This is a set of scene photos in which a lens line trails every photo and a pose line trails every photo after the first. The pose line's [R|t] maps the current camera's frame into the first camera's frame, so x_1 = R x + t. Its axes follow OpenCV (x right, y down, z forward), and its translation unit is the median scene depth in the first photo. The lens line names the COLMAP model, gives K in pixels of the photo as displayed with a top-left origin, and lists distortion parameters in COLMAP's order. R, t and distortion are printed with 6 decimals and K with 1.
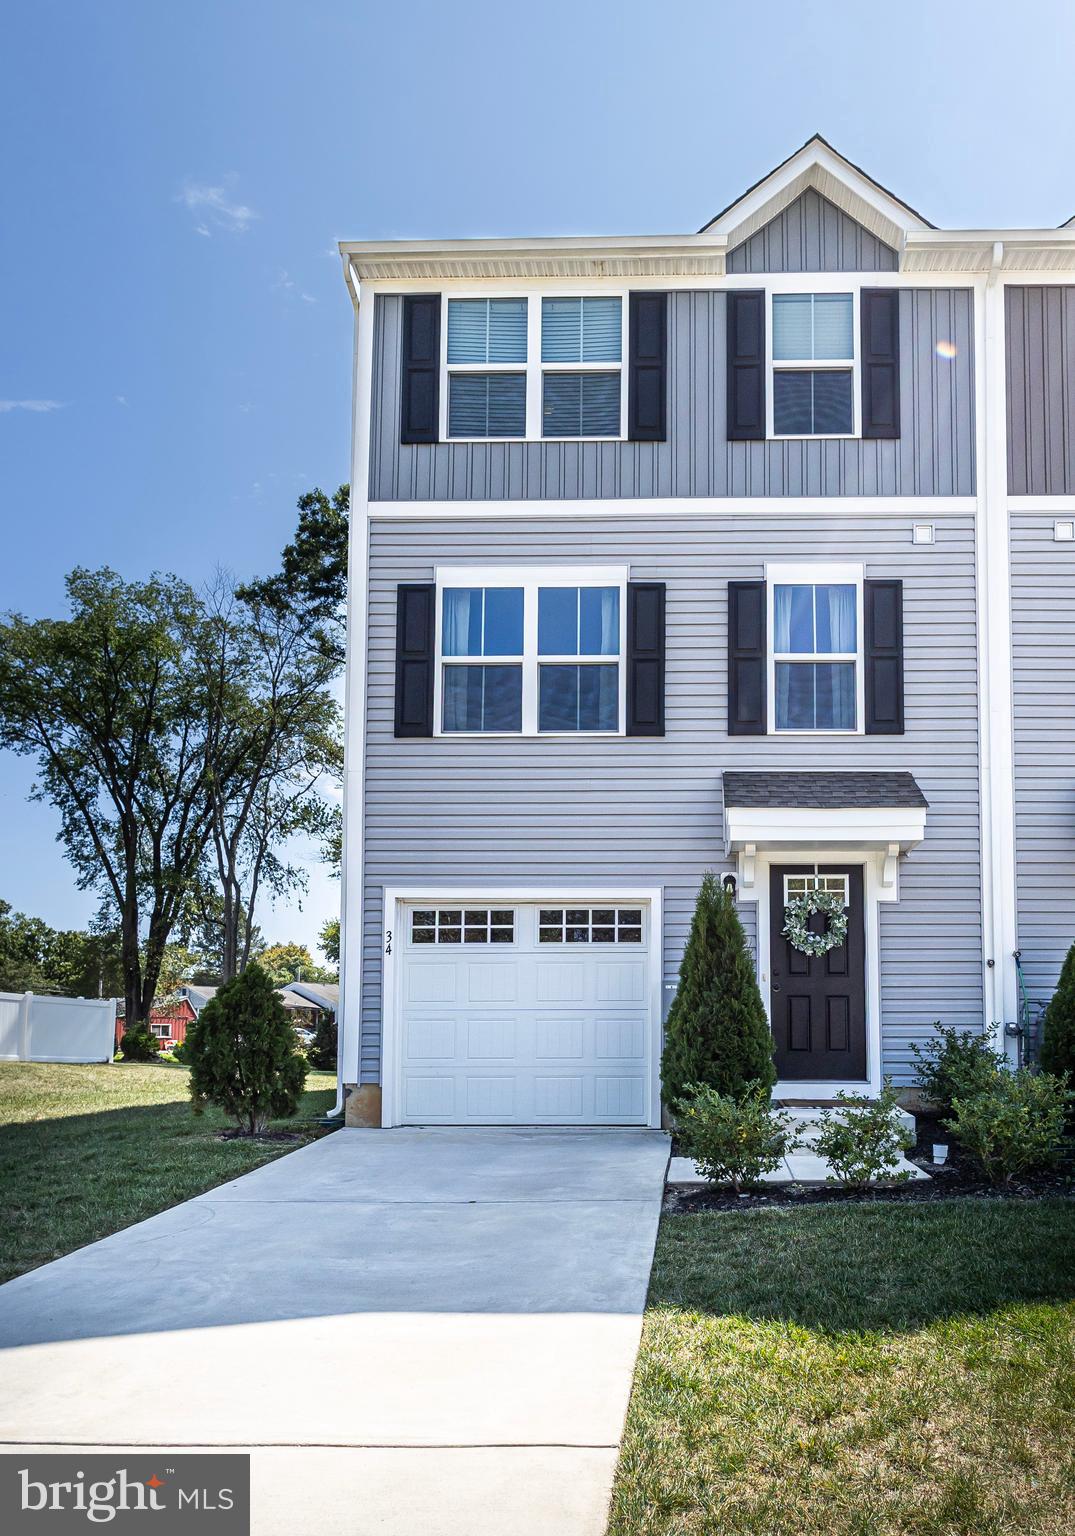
lens RADIAL K [[1039.6, 0, 537.5], [0, 1039.6, 768.0], [0, 0, 1]] dist [0.005759, 0.005292]
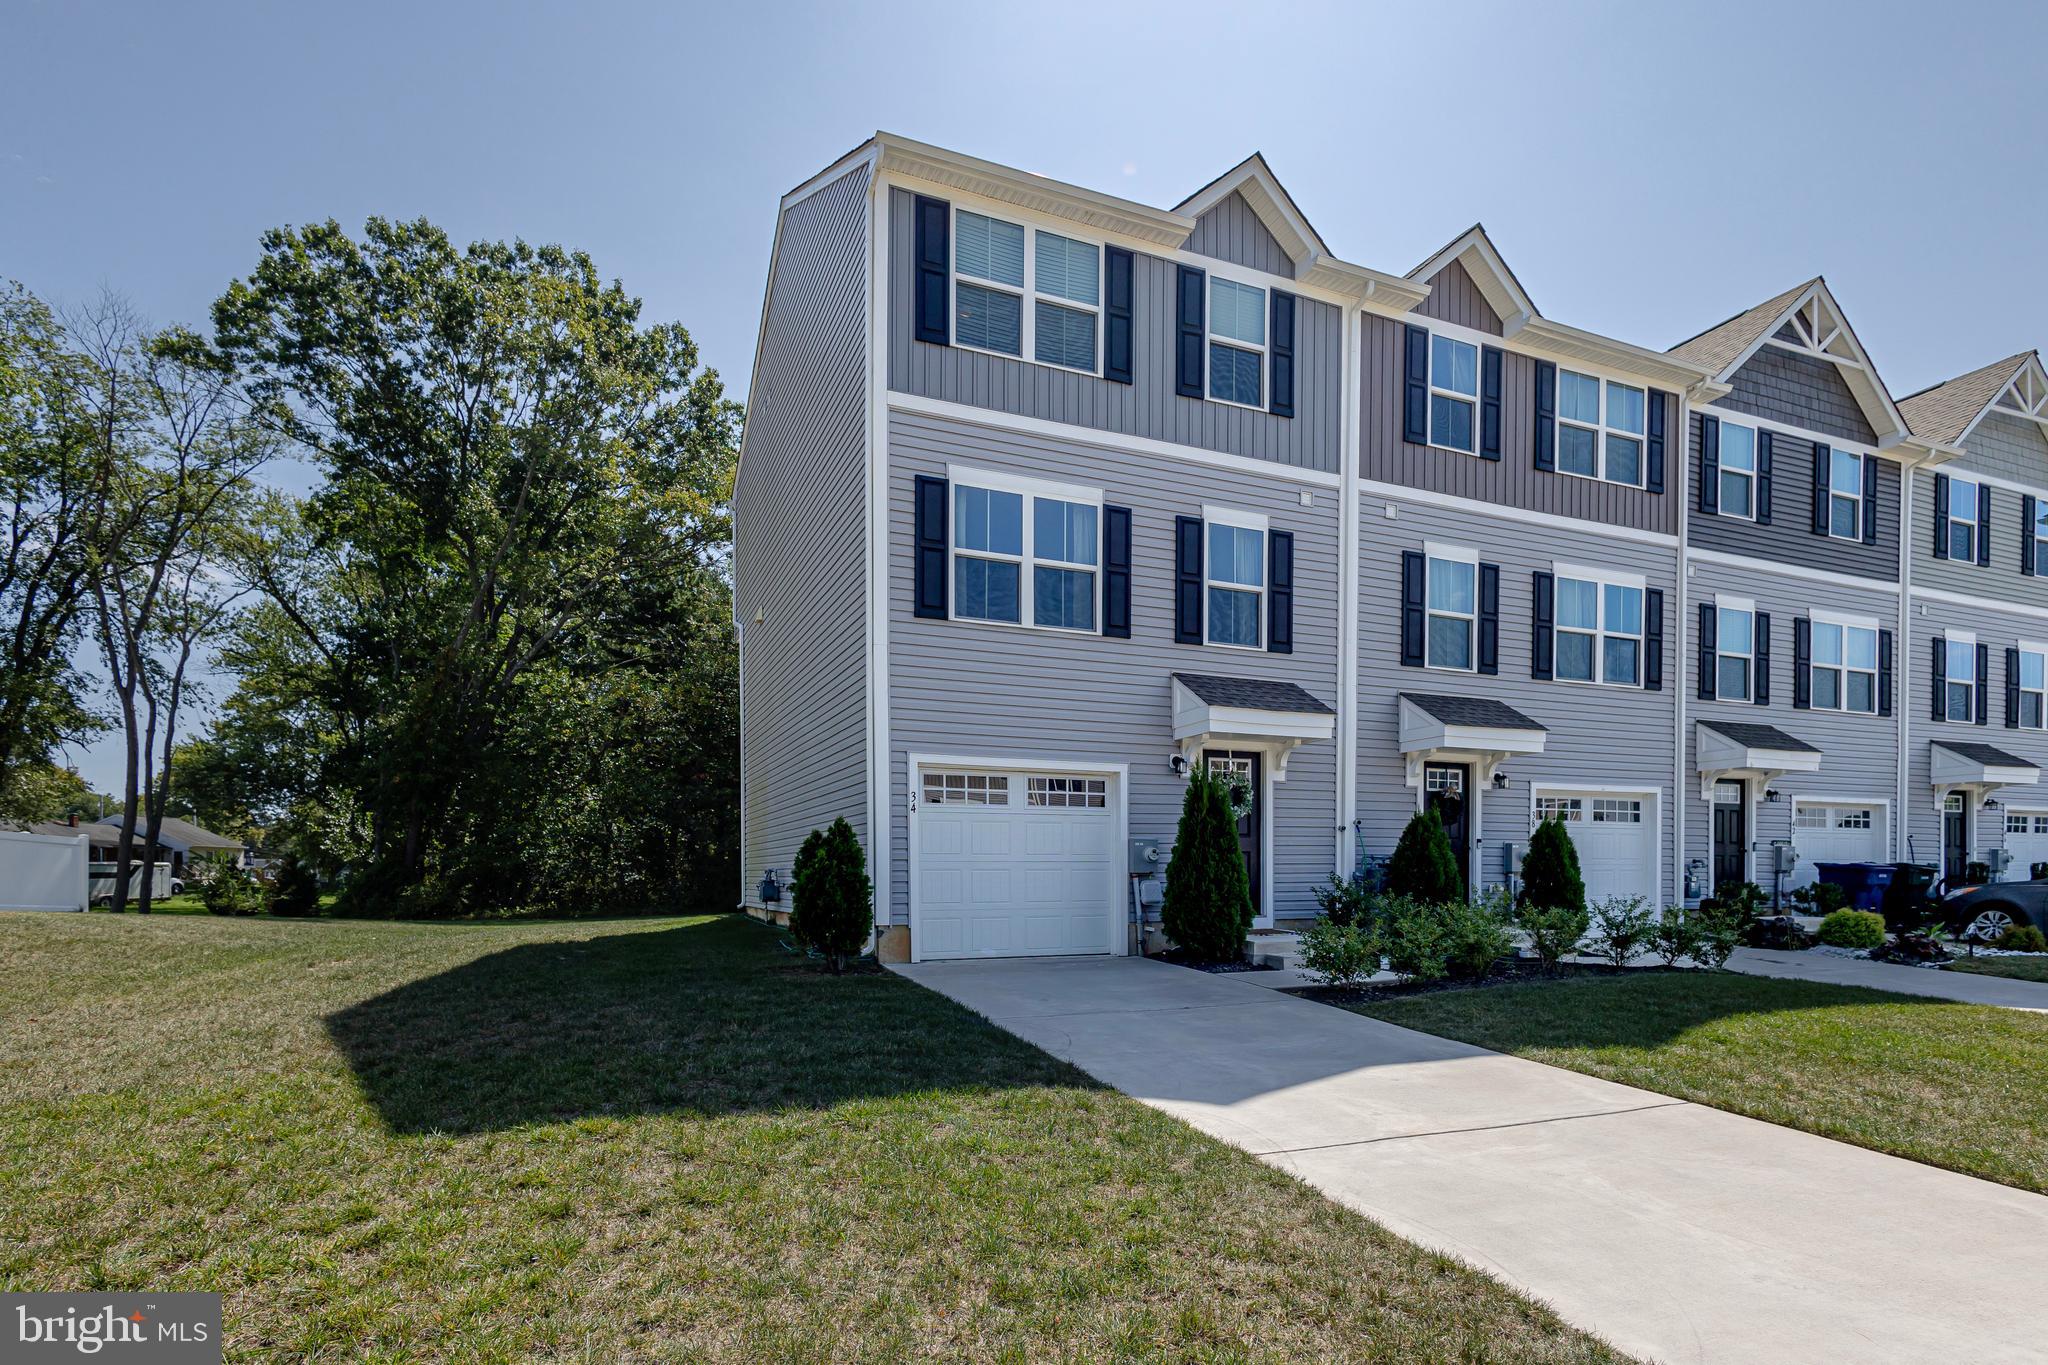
lens RADIAL K [[967.4, 0, 1019.6], [0, 967.4, 723.9], [0, 0, 1]] dist [-0.000501, -0.000658]
pose [[0.920971, 0.058351, 0.385237, -0.408674], [-0.091949, 0.993345, 0.069359, 0.001494], [-0.378626, -0.099300, 0.920207, 0.006322]]
